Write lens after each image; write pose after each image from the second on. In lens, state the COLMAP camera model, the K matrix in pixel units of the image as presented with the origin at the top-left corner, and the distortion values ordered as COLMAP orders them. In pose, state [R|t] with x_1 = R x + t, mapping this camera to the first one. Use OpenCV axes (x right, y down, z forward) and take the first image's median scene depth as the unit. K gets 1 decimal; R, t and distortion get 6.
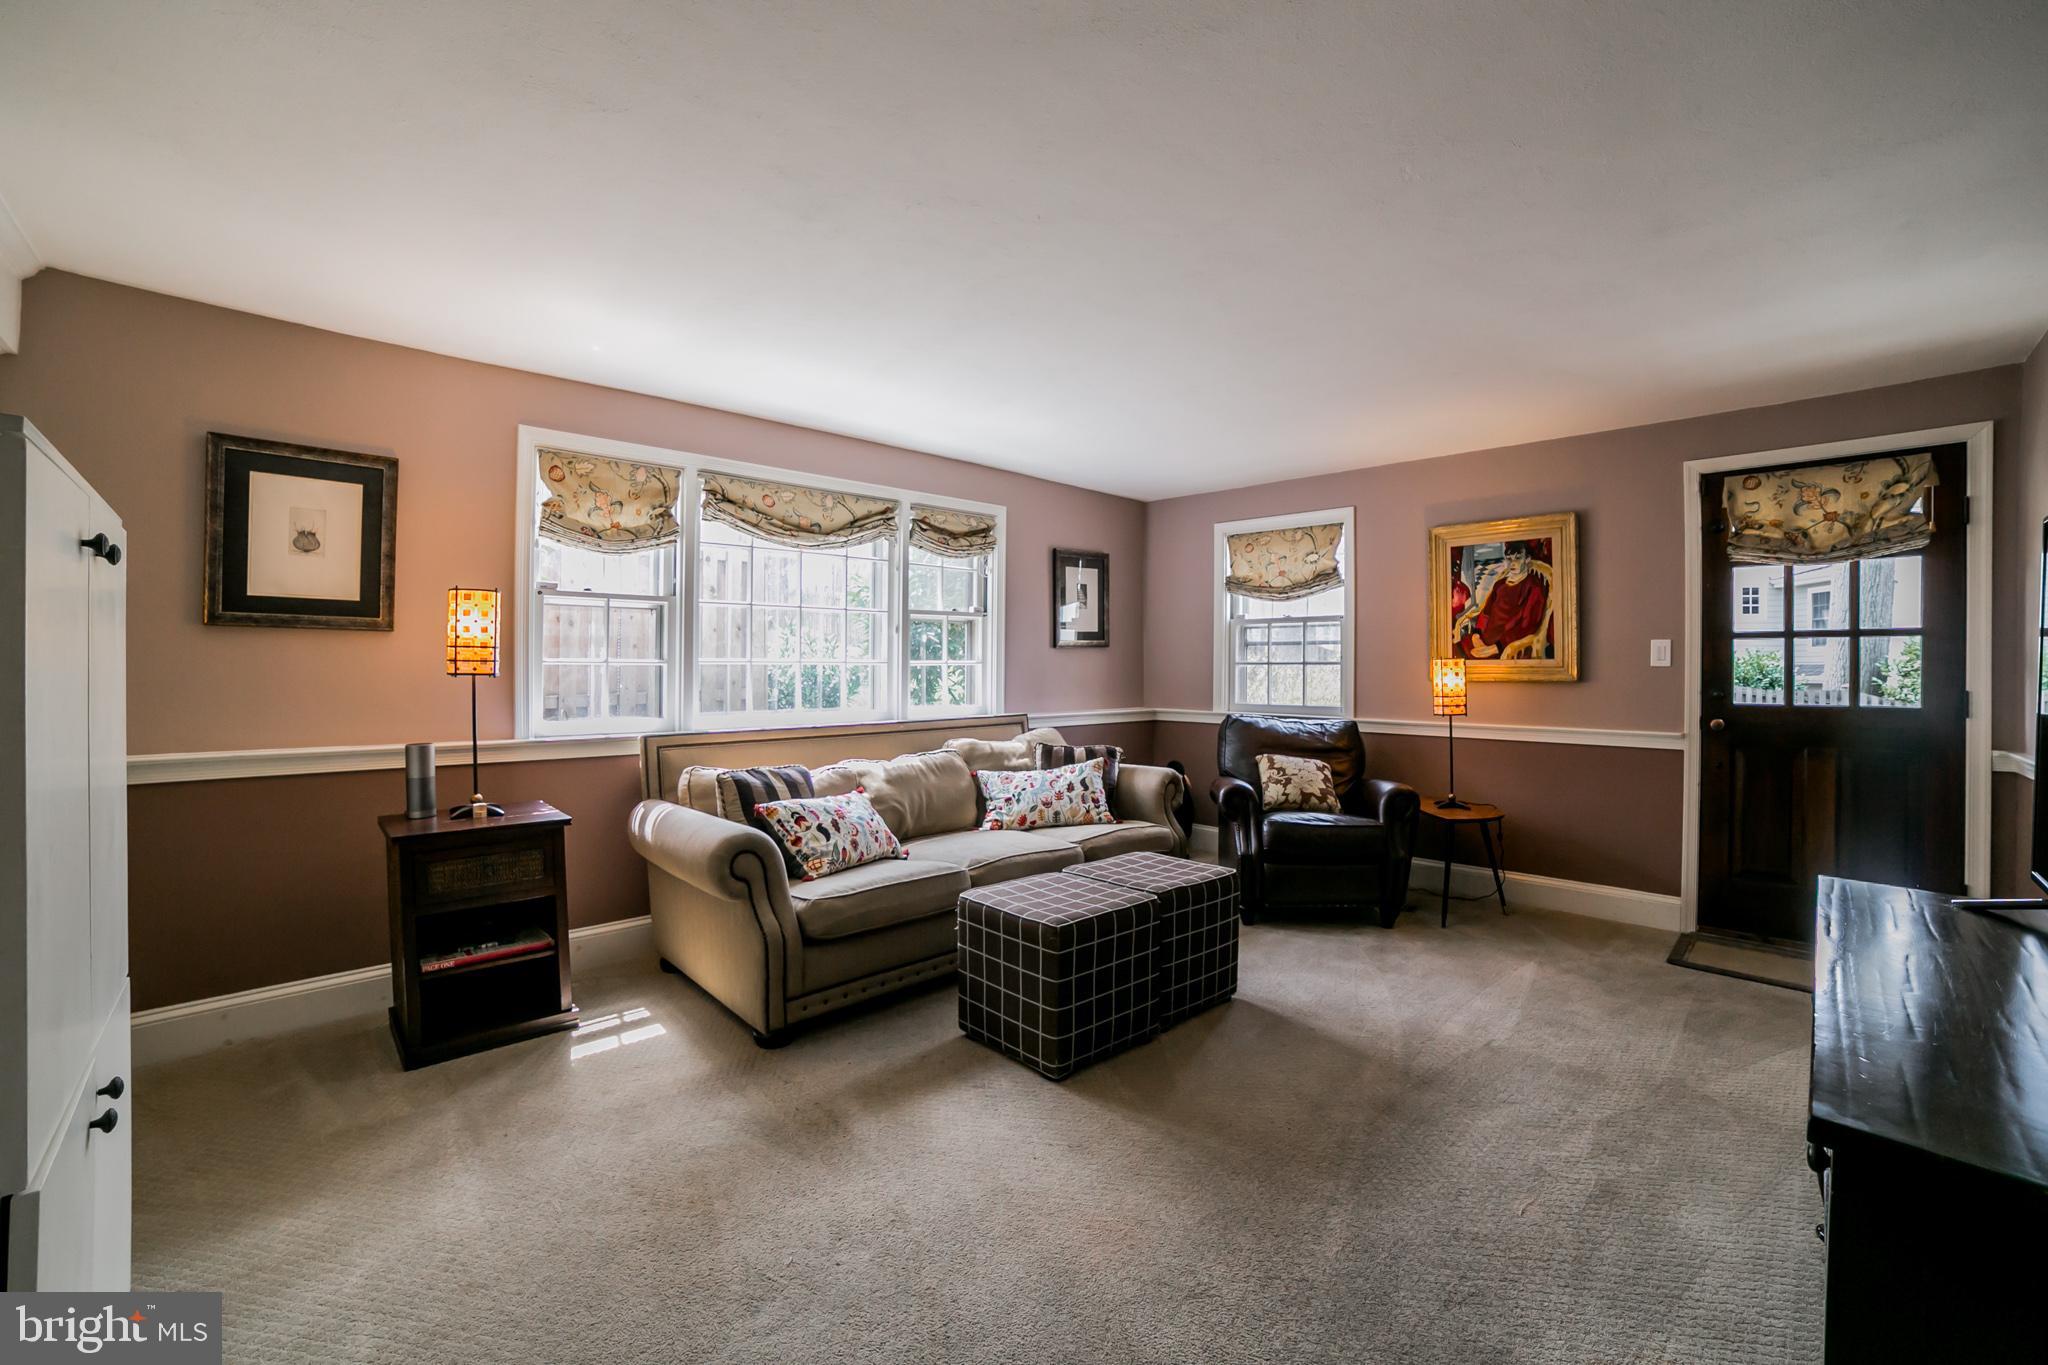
lens RADIAL K [[833.7, 0, 1055.1], [0, 833.7, 670.1], [0, 0, 1]] dist [-0.114285, 0.044579]
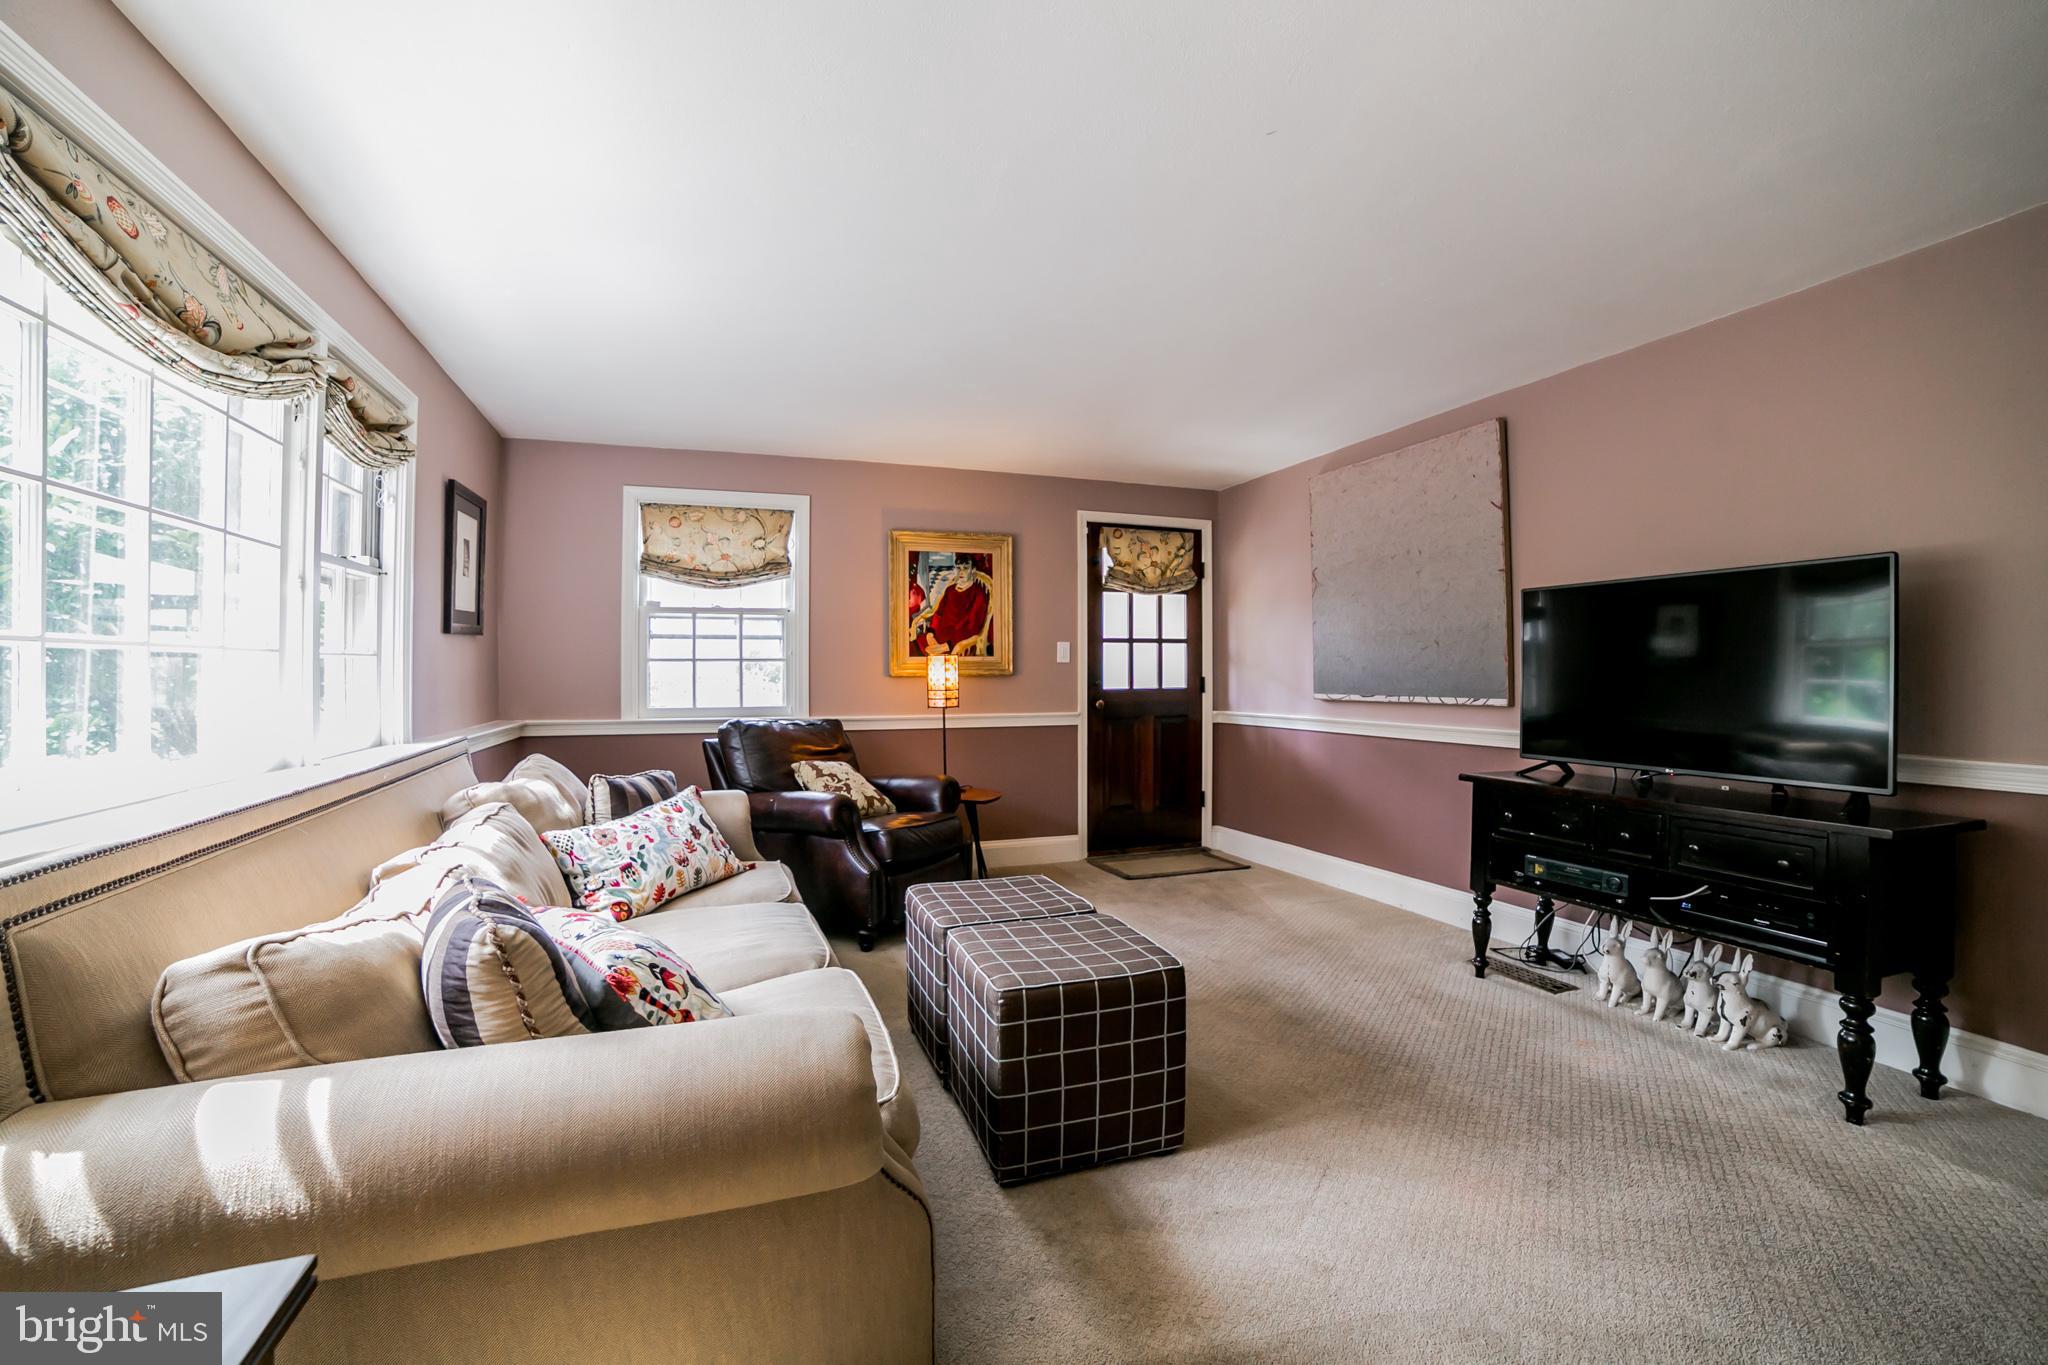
lens RADIAL K [[821.6, 0, 970.8], [0, 821.6, 673.8], [0, 0, 1]] dist [-0.091666, 0.022138]
pose [[0.451403, -0.006826, 0.892294, -0.474017], [0.007836, 0.999963, 0.003686, 0.007452], [-0.892286, 0.005328, 0.451439, 0.474776]]
